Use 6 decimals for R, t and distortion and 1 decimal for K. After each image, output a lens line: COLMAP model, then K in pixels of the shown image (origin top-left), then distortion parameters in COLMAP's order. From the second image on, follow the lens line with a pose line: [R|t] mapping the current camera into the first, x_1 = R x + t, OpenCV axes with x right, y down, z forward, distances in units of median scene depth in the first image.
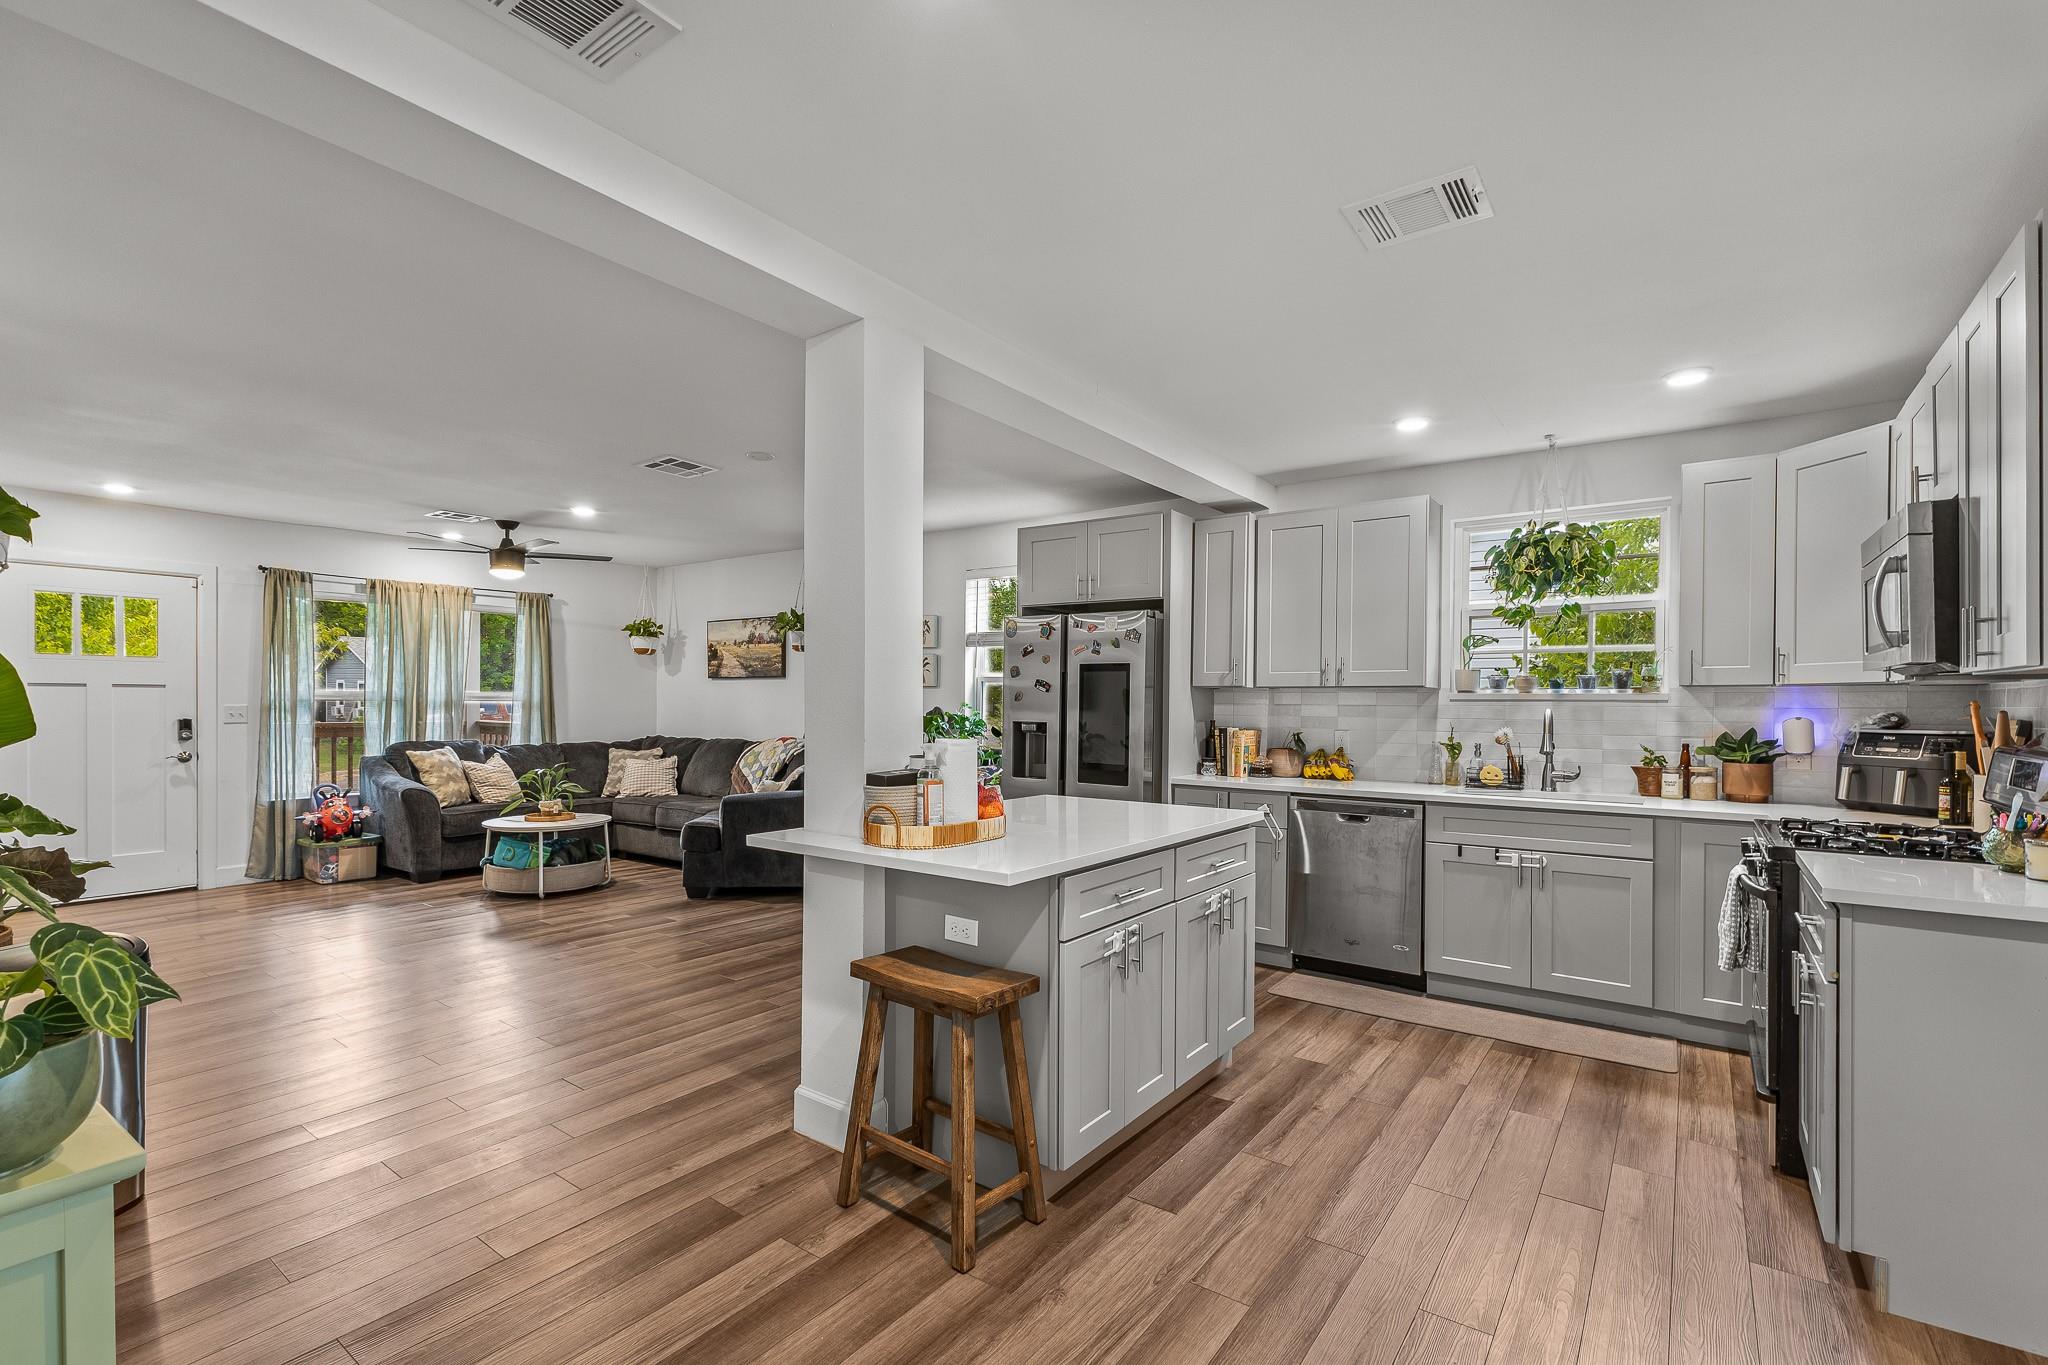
lens RADIAL K [[890.8, 0, 1037.9], [0, 890.8, 691.8], [0, 0, 1]] dist [0.018703, 0.000202]
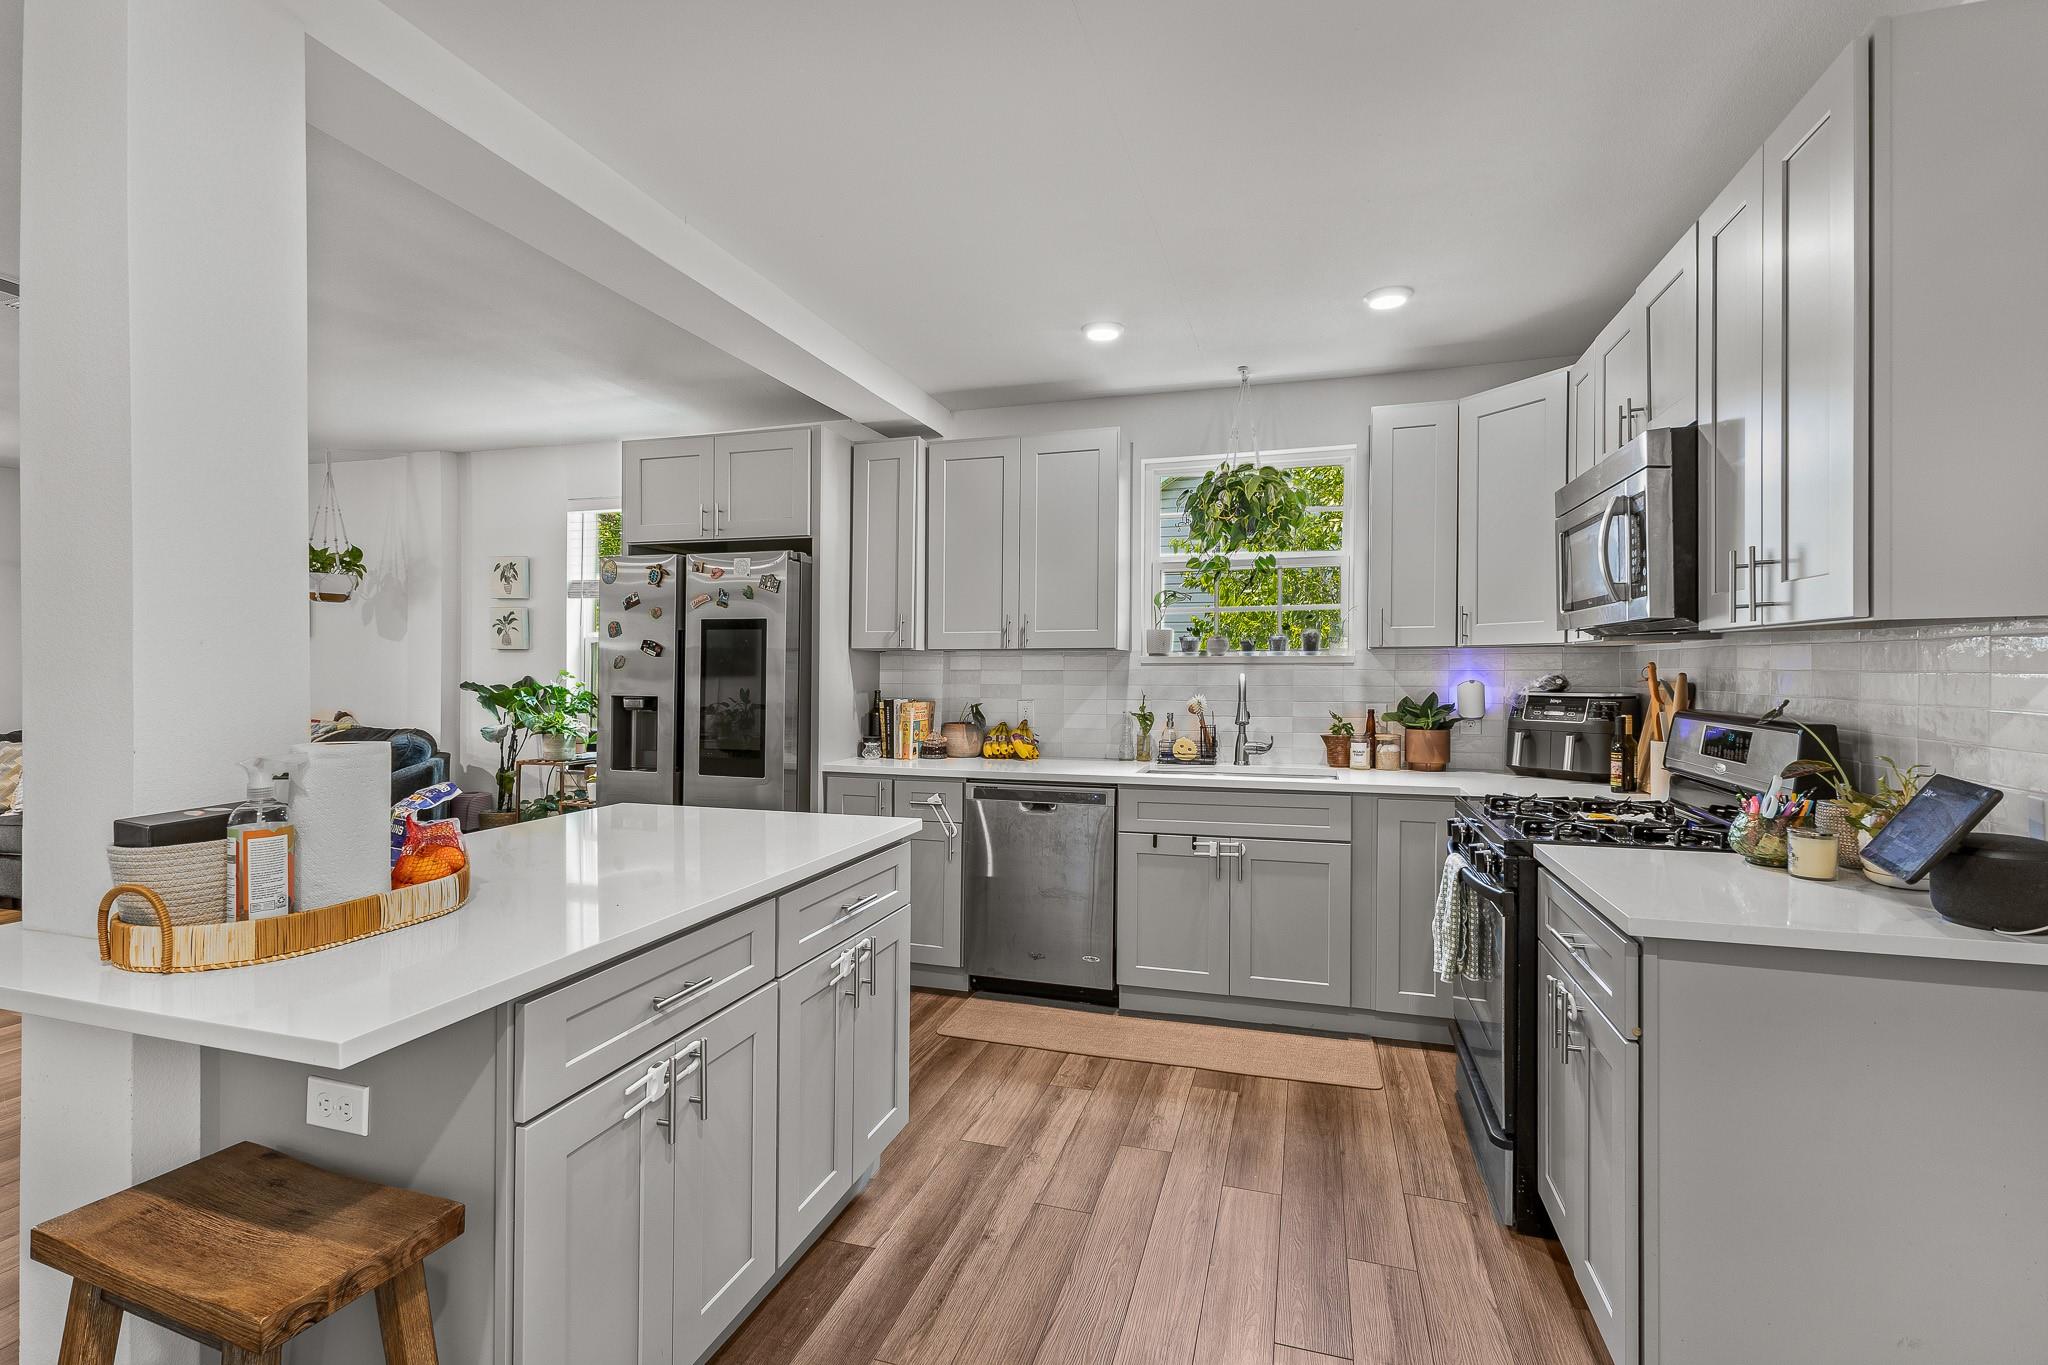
lens RADIAL K [[882.7, 0, 1050.2], [0, 882.7, 658.9], [0, 0, 1]] dist [0.000445, 0.000029]
pose [[0.939208, -0.003603, 0.343330, 0.093047], [0.002559, 0.999991, 0.003493, 0.000819], [-0.343340, -0.002402, 0.939208, 0.255222]]
